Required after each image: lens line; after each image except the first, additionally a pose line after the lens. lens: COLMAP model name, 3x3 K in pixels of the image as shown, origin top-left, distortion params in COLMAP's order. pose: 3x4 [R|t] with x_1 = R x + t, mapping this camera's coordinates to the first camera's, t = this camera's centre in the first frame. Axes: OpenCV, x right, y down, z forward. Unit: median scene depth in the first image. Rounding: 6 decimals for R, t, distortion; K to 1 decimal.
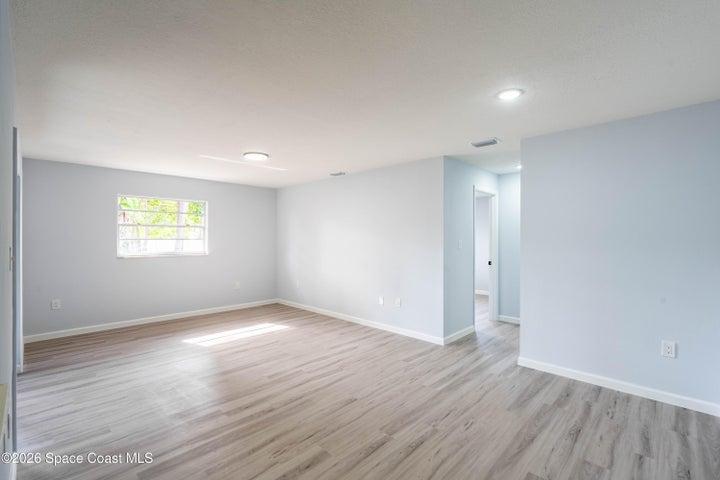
lens RADIAL K [[328.3, 0, 360.4], [0, 328.3, 240.6], [0, 0, 1]] dist [-0.001976, 0.000748]
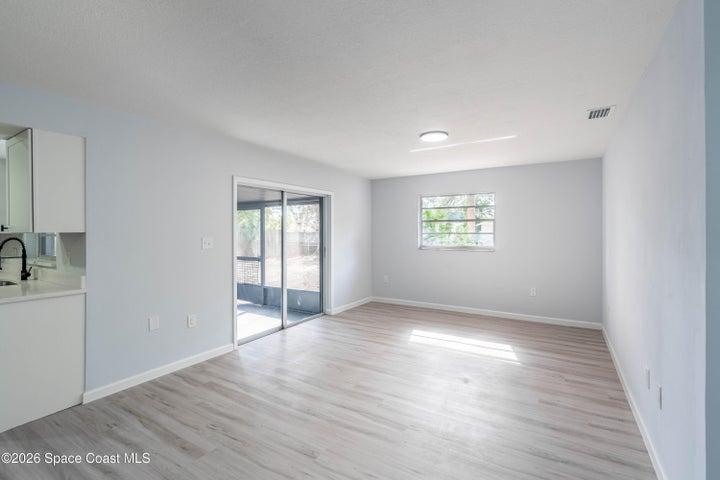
lens RADIAL K [[328.3, 0, 362.8], [0, 328.3, 233.0], [0, 0, 1]] dist [-0.001976, 0.000748]
pose [[0.214095, 0.004217, -0.976804, 0.595463], [-0.005572, 0.999980, 0.003096, -0.012574], [0.976797, 0.004779, 0.214115, 0.788595]]
